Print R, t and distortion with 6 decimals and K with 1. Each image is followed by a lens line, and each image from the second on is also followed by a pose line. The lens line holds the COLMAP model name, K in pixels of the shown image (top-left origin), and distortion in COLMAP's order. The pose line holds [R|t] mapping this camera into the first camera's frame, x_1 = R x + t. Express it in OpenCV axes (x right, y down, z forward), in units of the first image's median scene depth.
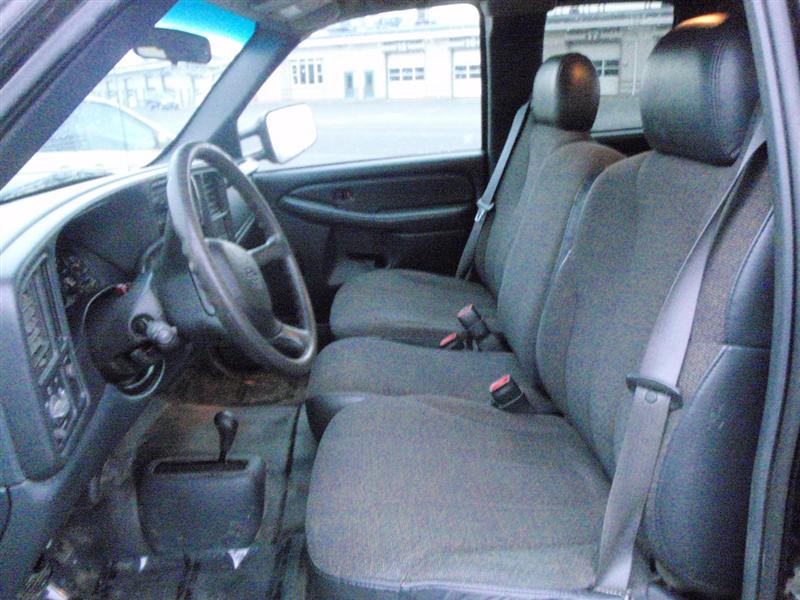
lens RADIAL K [[660.3, 0, 400.0], [0, 660.3, 300.0], [0, 0, 1]] dist [-0.012611, -0.008509]
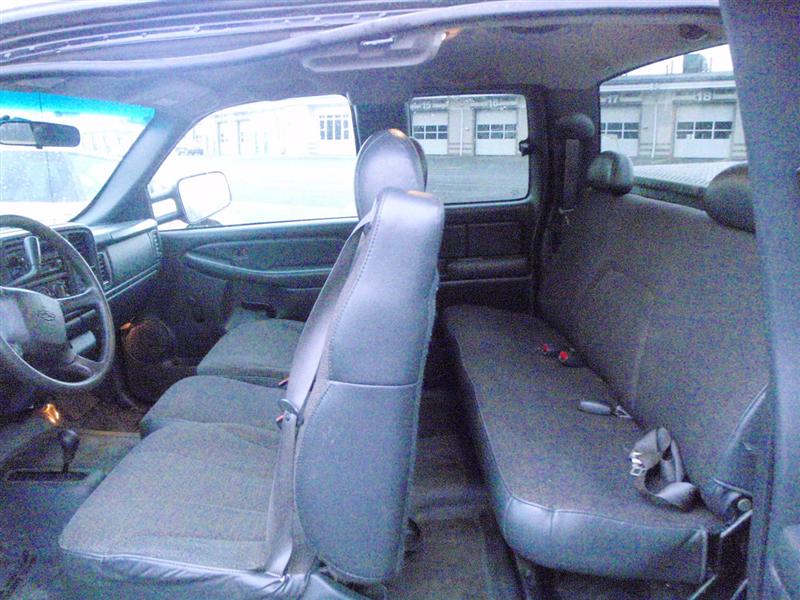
lens RADIAL K [[669.8, 0, 400.0], [0, 669.8, 300.0], [0, 0, 1]] dist [-0.000309, -0.004141]
pose [[0.997830, 0.037499, -0.054125, 0.250480], [-0.041684, 0.996051, -0.078384, 0.002258], [0.050972, 0.080470, 0.995453, -0.130589]]
